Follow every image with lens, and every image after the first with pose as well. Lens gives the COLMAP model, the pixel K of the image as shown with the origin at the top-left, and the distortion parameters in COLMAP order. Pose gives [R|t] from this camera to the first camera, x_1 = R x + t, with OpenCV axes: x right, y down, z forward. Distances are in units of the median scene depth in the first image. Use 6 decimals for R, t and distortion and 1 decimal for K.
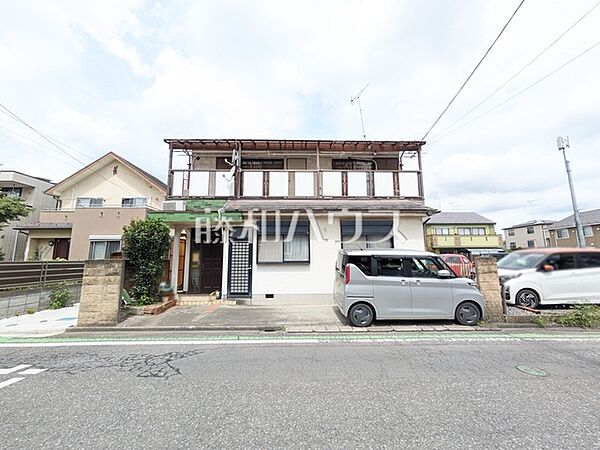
lens RADIAL K [[237.4, 0, 300.2], [0, 237.4, 226.4], [0, 0, 1]] dist [0.001638, 0.001451]
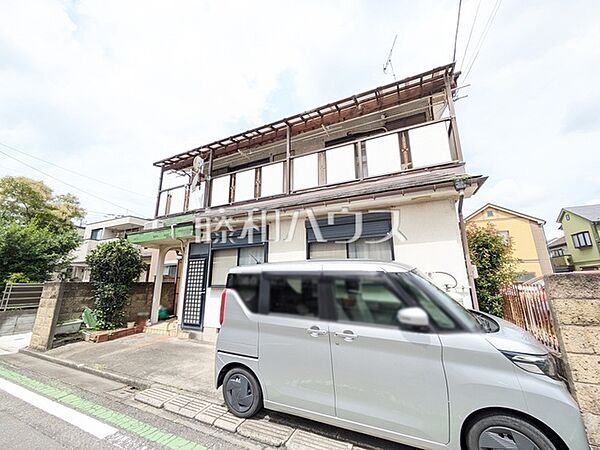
lens RADIAL K [[237.4, 0, 299.7], [0, 237.4, 225.4], [0, 0, 1]] dist [0.001638, 0.001451]
pose [[0.889958, -0.107258, -0.443250, 0.537747], [0.065208, 0.991890, -0.109093, 0.069077], [0.451356, 0.068184, 0.889735, 0.486567]]
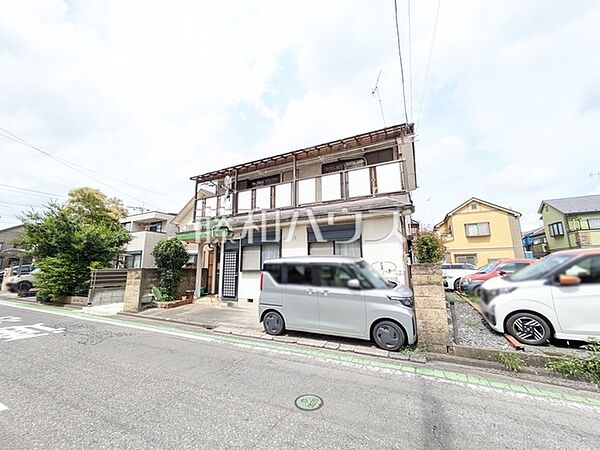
lens RADIAL K [[237.4, 0, 299.9], [0, 237.4, 226.1], [0, 0, 1]] dist [0.001638, 0.001451]
pose [[0.882354, -0.085575, -0.462741, 0.724075], [0.070370, 0.996264, -0.050058, 0.018950], [0.465296, 0.011606, 0.885079, 0.133217]]
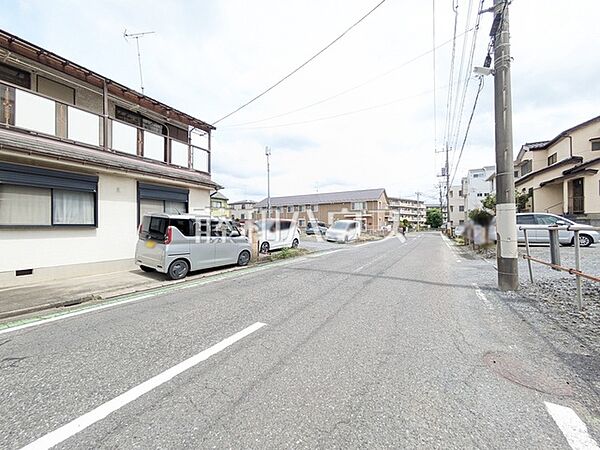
lens RADIAL K [[237.4, 0, 300.2], [0, 237.4, 227.0], [0, 0, 1]] dist [0.001638, 0.001451]
pose [[0.516313, 0.002180, 0.856397, -0.367062], [-0.116172, 0.990932, 0.067516, 0.015125], [-0.848484, -0.134349, 0.511884, -0.063160]]
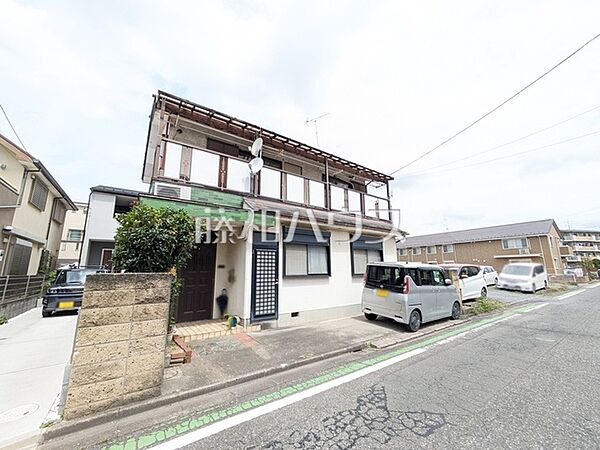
lens RADIAL K [[237.4, 0, 301.0], [0, 237.4, 226.5], [0, 0, 1]] dist [0.001638, 0.001451]
pose [[0.825400, 0.100353, 0.555558, -0.727777], [-0.071438, 0.994730, -0.073547, 0.039882], [-0.560011, 0.021018, 0.828219, 0.300589]]
